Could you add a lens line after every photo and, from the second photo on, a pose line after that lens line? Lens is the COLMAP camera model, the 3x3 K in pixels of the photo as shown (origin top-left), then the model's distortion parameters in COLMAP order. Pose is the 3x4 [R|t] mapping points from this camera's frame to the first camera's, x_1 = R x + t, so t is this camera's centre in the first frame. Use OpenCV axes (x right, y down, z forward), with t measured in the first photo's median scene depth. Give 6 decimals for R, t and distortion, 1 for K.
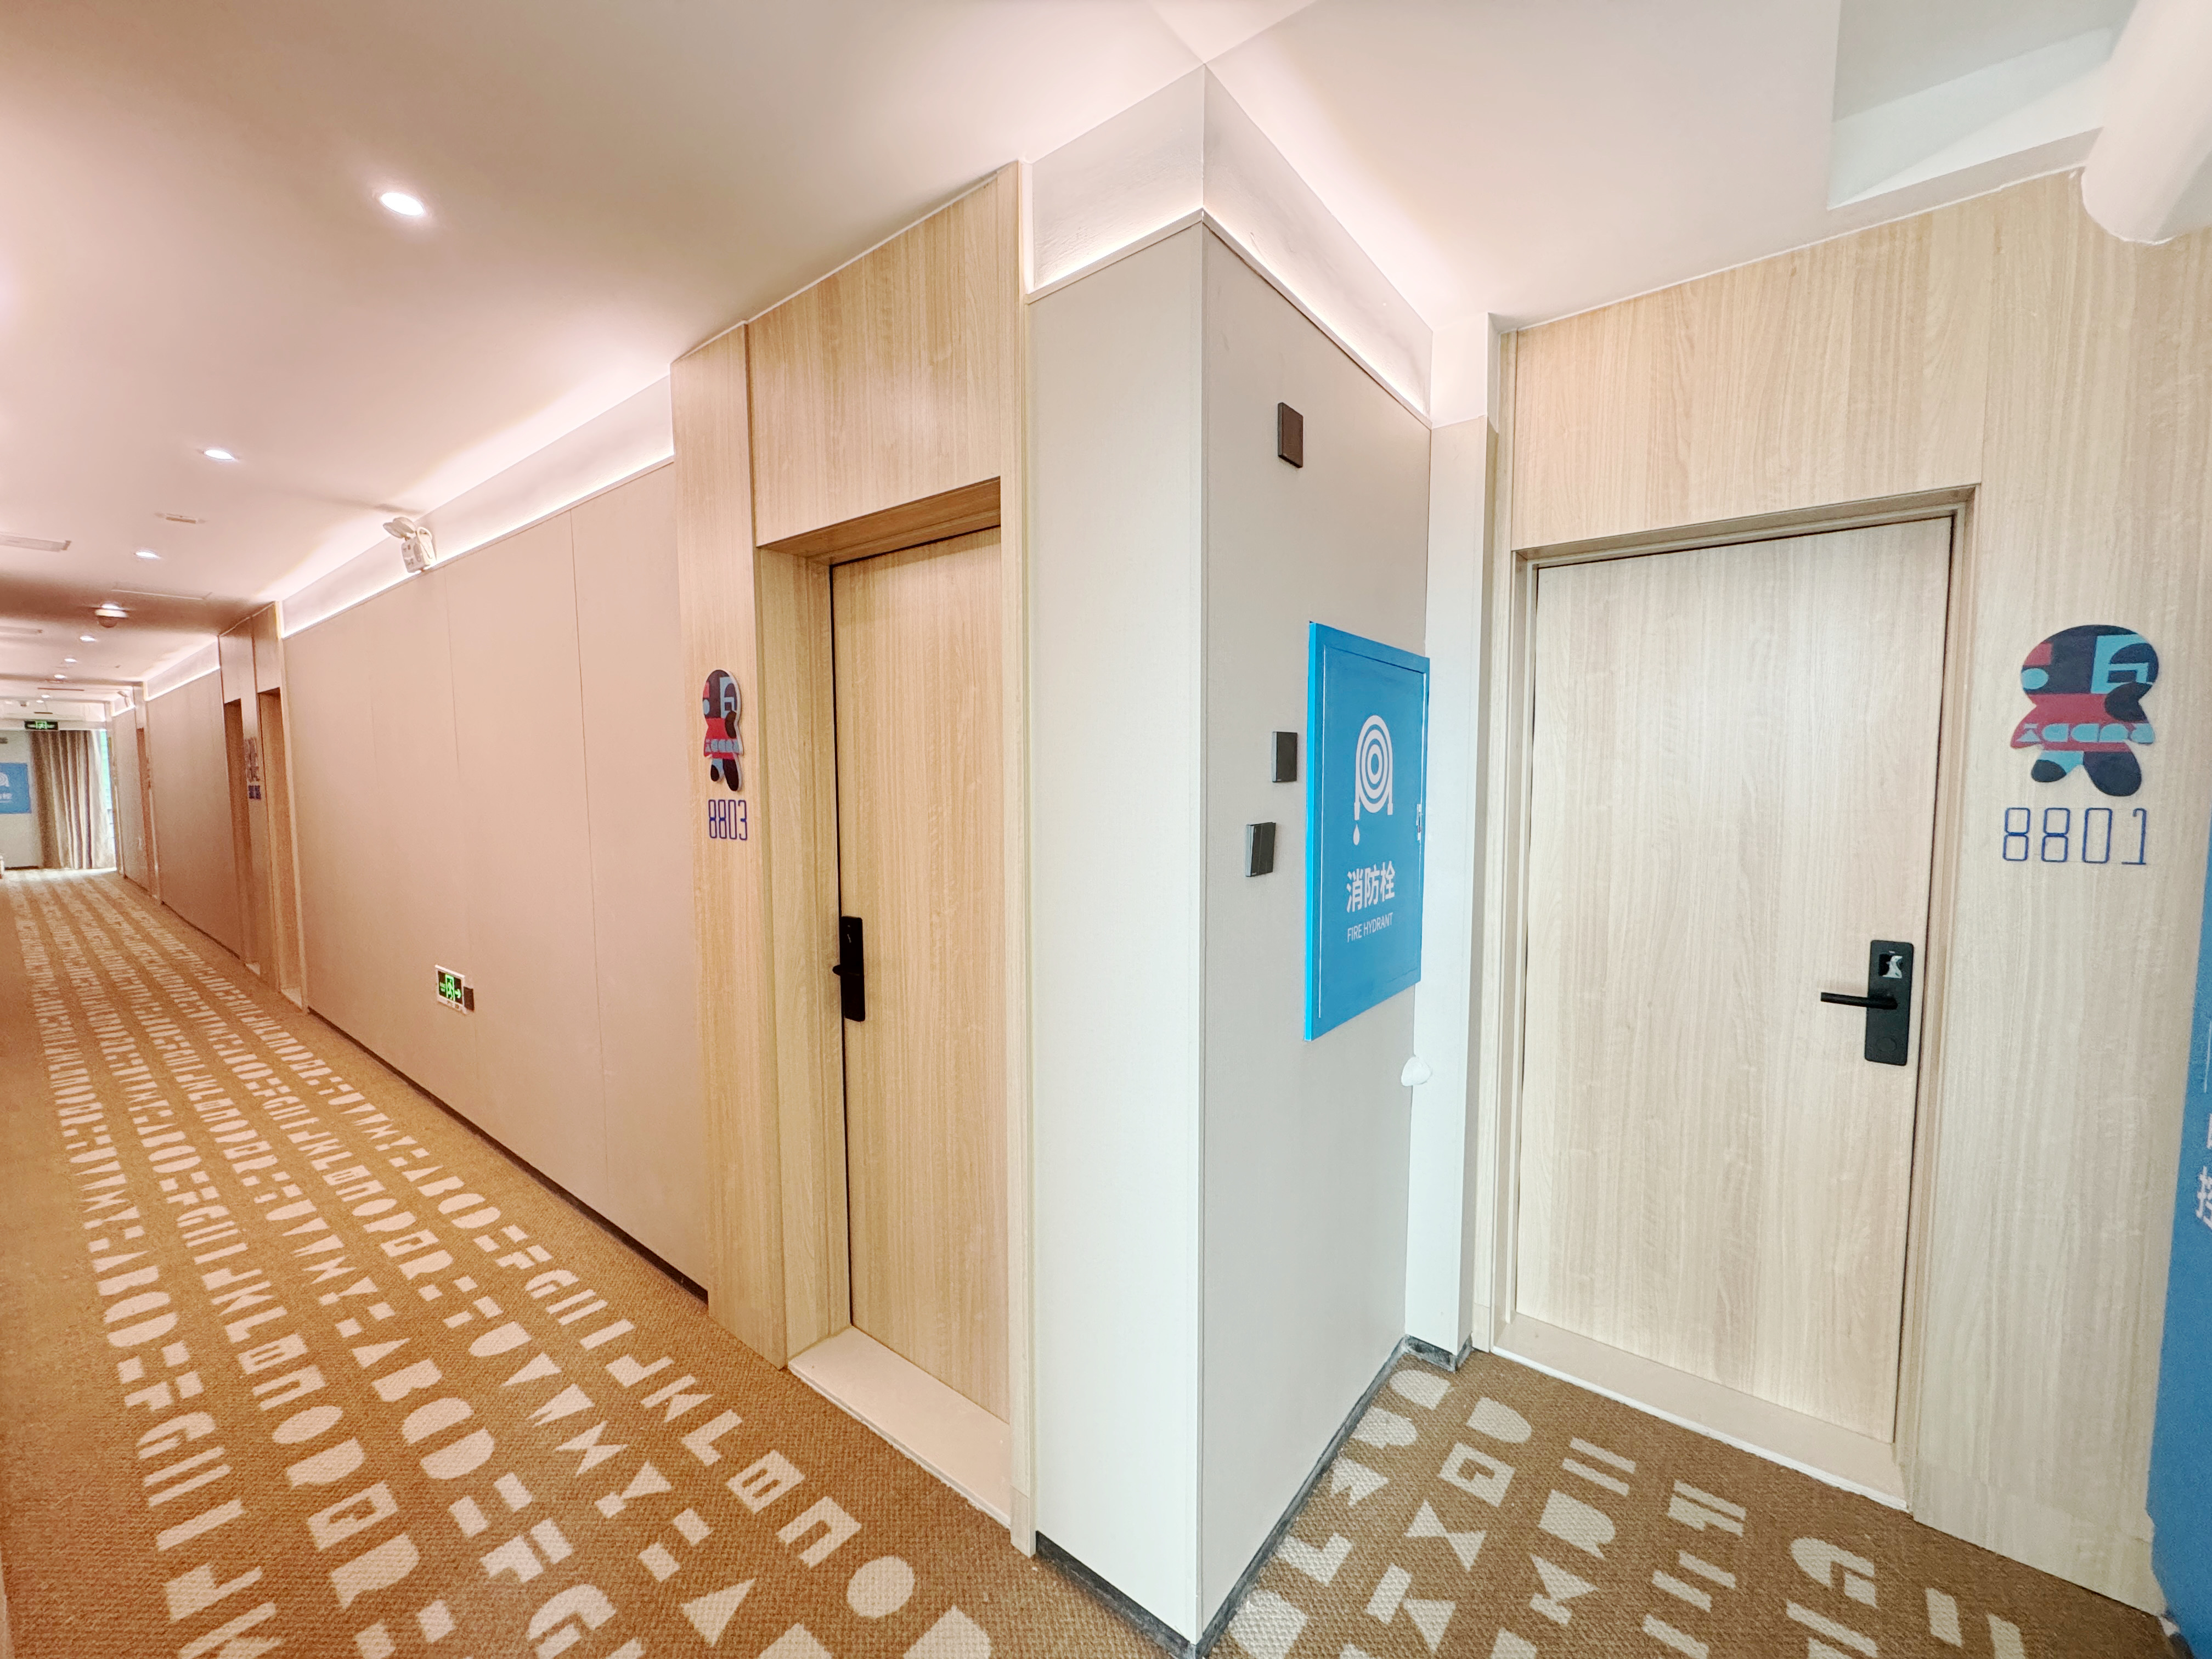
lens RADIAL K [[885.5, 0, 1103.6], [0, 885.5, 832.6], [0, 0, 1]] dist [0.000524, 0.000112]
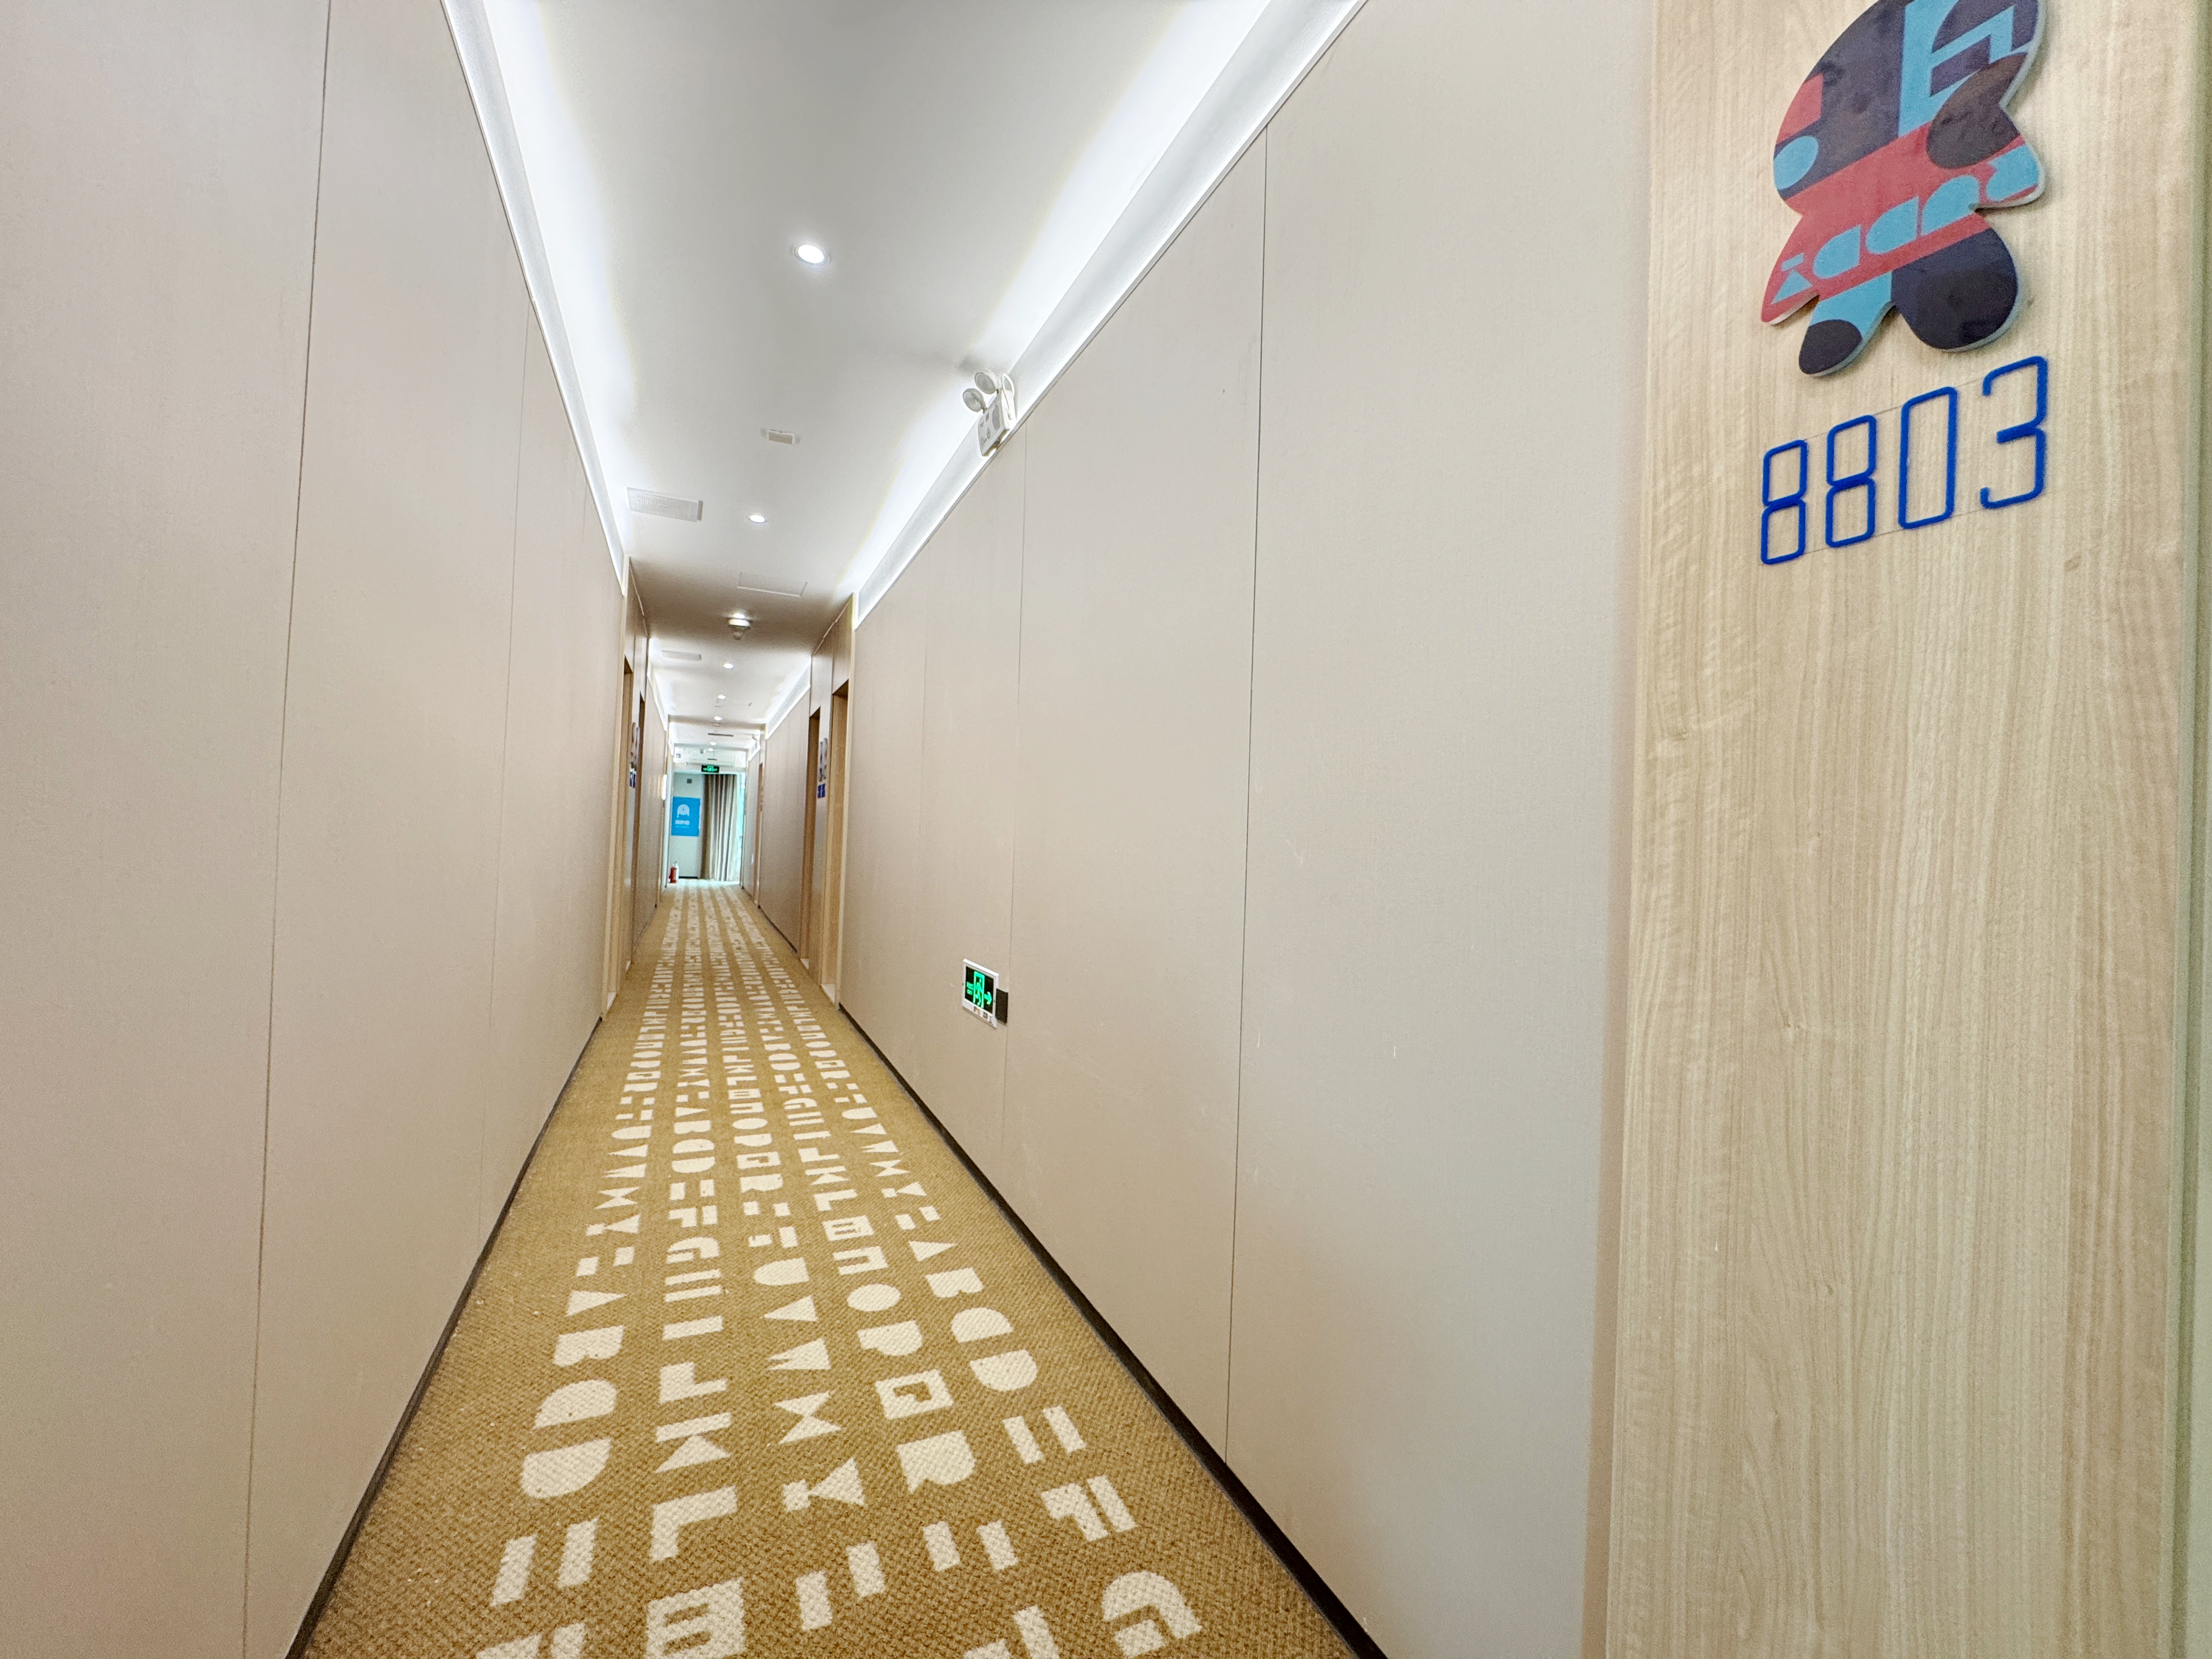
lens RADIAL K [[885.5, 0, 1104.2], [0, 885.5, 831.0], [0, 0, 1]] dist [0.000524, 0.000112]
pose [[0.892819, 0.033420, -0.449173, -0.328708], [-0.075265, 0.994292, -0.075626, 0.095470], [0.444082, 0.101328, 0.890238, 0.387021]]
